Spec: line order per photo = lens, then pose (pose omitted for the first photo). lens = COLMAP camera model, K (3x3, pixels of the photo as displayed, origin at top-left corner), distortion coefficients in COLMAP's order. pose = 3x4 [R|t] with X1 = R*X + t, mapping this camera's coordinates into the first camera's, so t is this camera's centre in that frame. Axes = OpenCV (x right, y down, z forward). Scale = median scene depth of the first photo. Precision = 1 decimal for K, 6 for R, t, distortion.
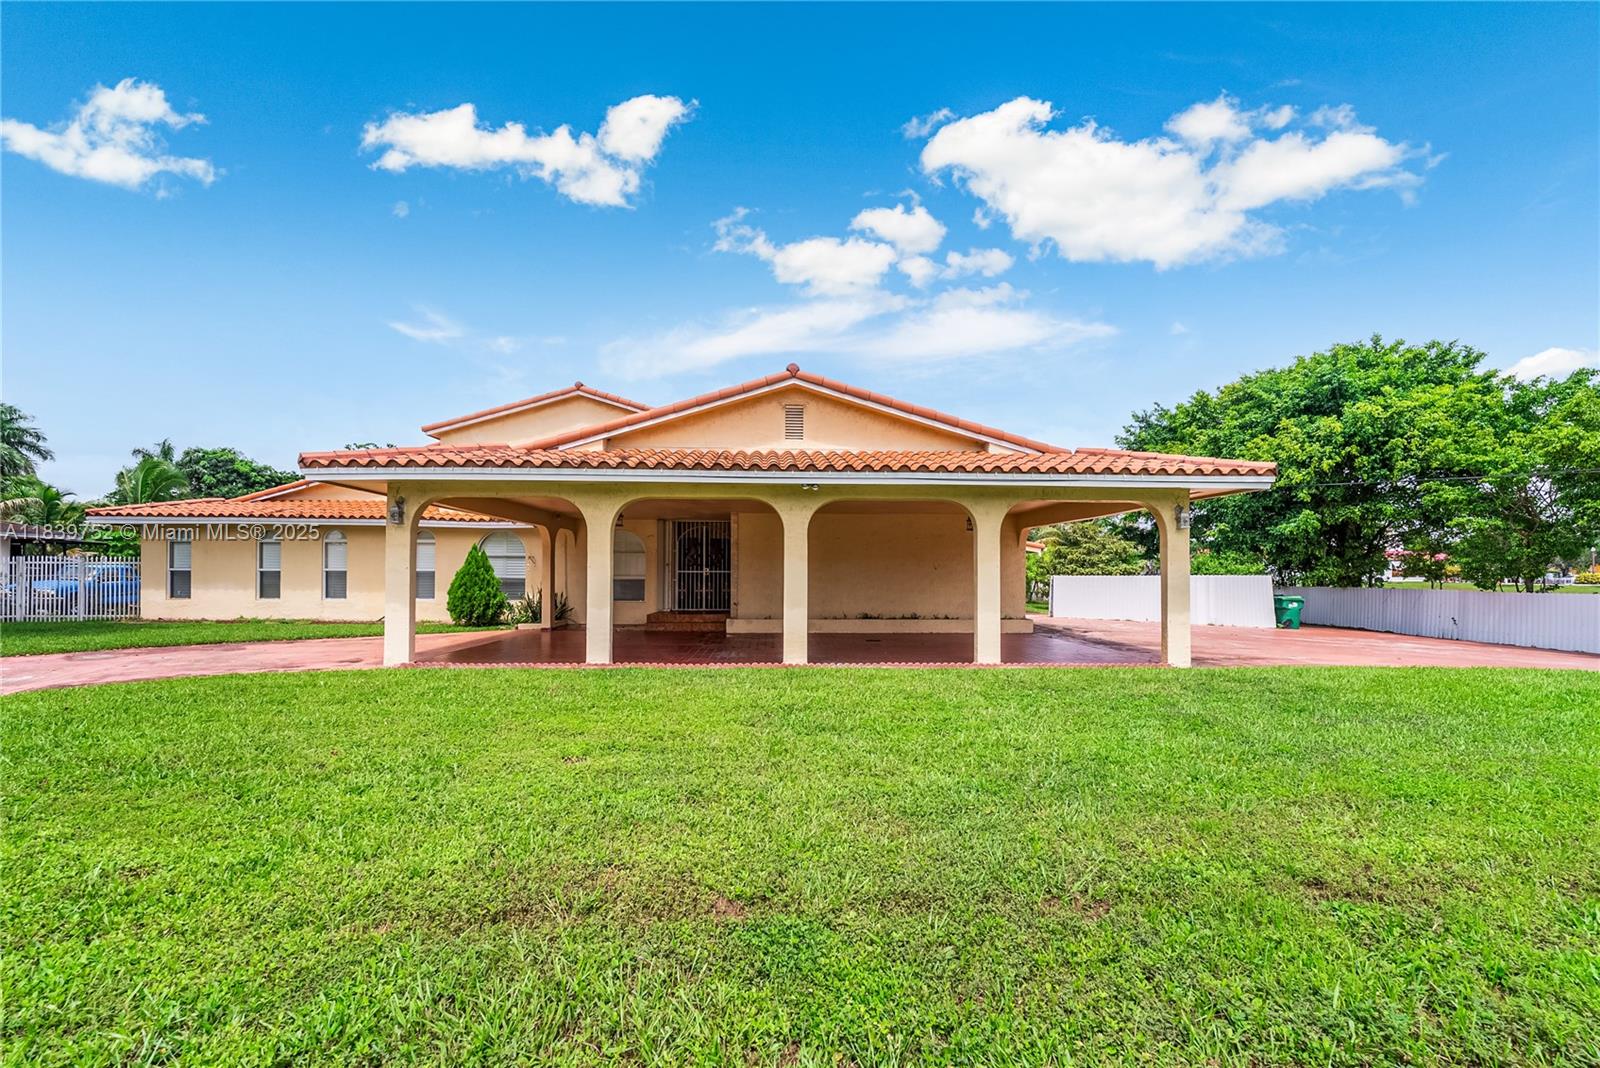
lens RADIAL K [[672.8, 0, 799.3], [0, 672.8, 558.1], [0, 0, 1]] dist [-0.000159, -0.000074]
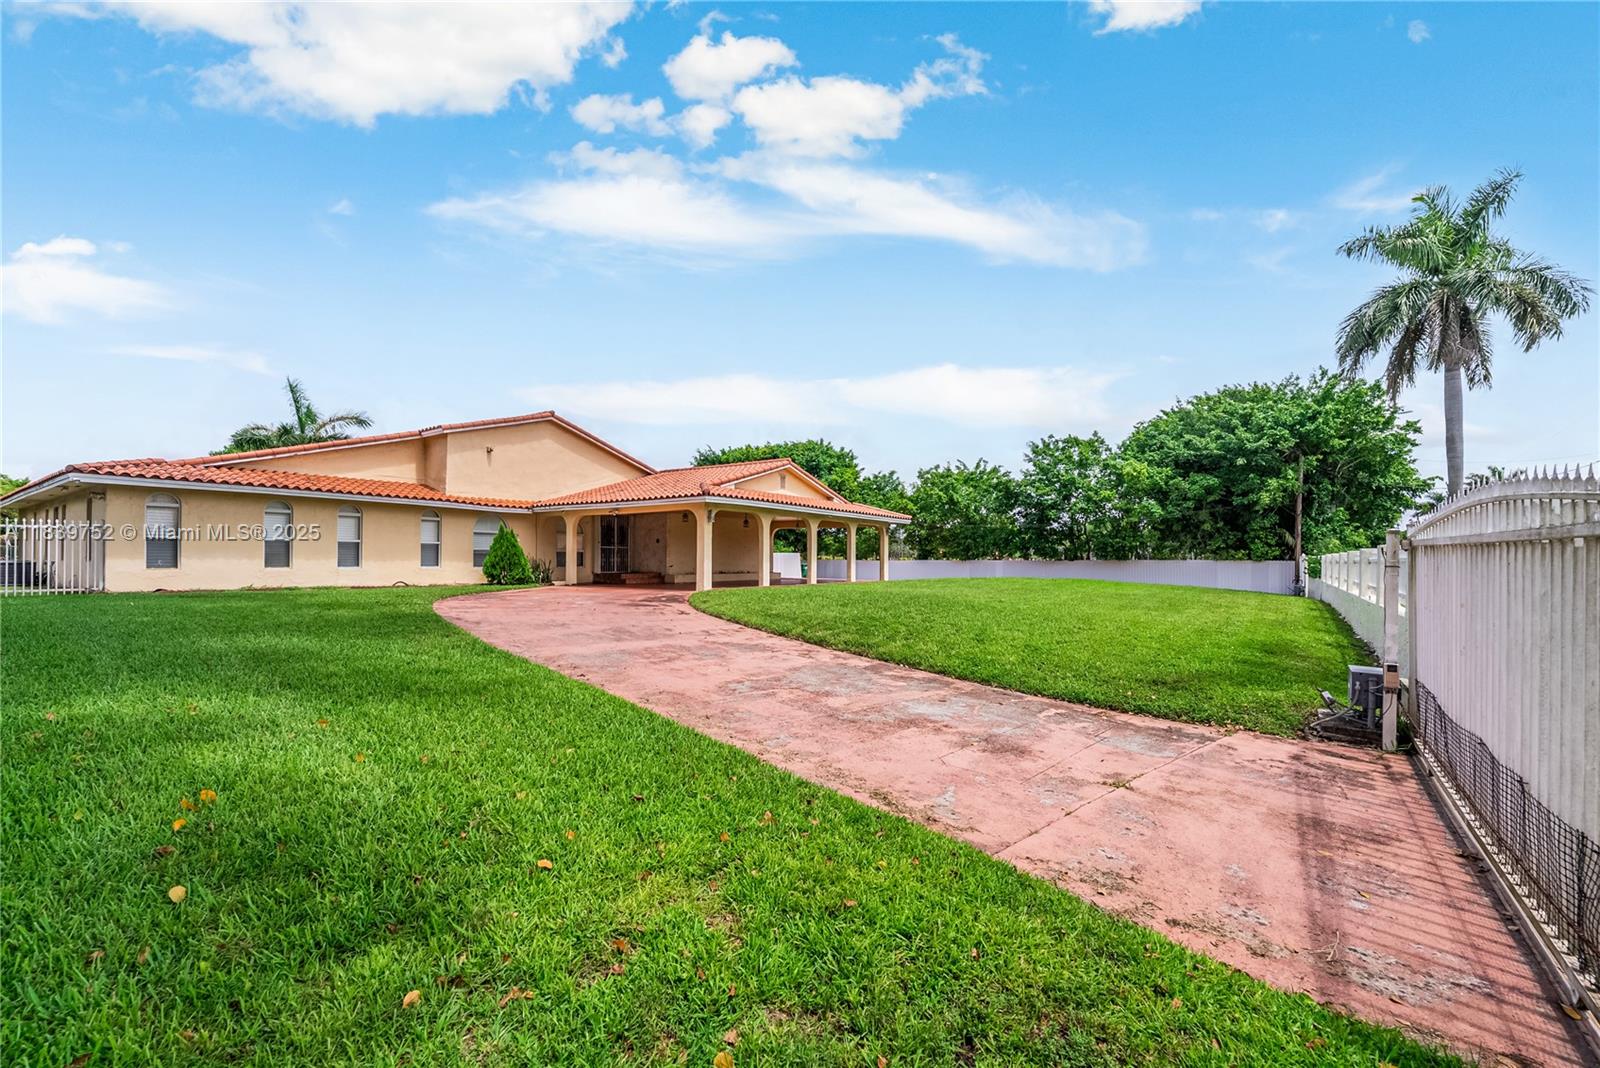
lens RADIAL K [[672.8, 0, 799.3], [0, 672.8, 558.1], [0, 0, 1]] dist [-0.000159, -0.000074]
pose [[0.588092, 0.000158, 0.808794, -1.181251], [-0.022982, 0.999599, 0.016516, 0.010281], [-0.808468, -0.028301, 0.587860, -0.254832]]
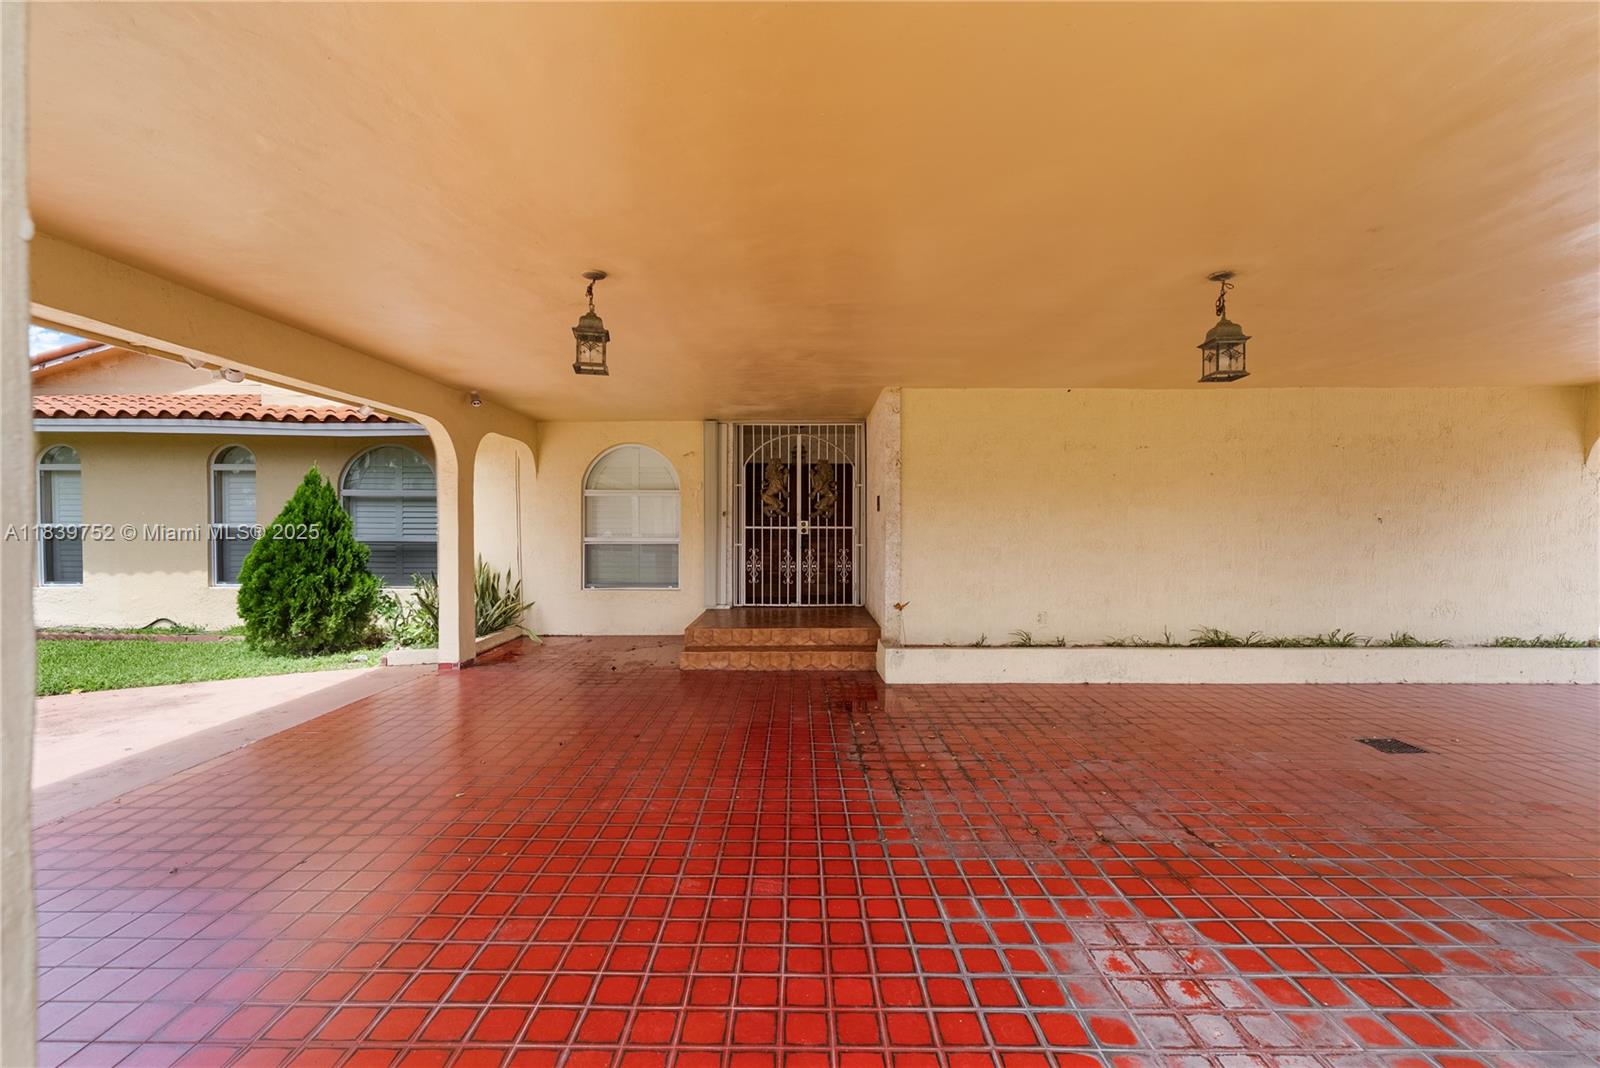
lens RADIAL K [[592.5, 0, 800.0], [0, 592.5, 534.0], [0, 0, 1]] dist [0.000137, -0.000009]
pose [[0.999485, -0.004422, -0.031771, -0.129740], [0.005467, 0.999444, 0.032895, 0.010723], [0.031608, -0.033051, 0.998954, 0.581906]]
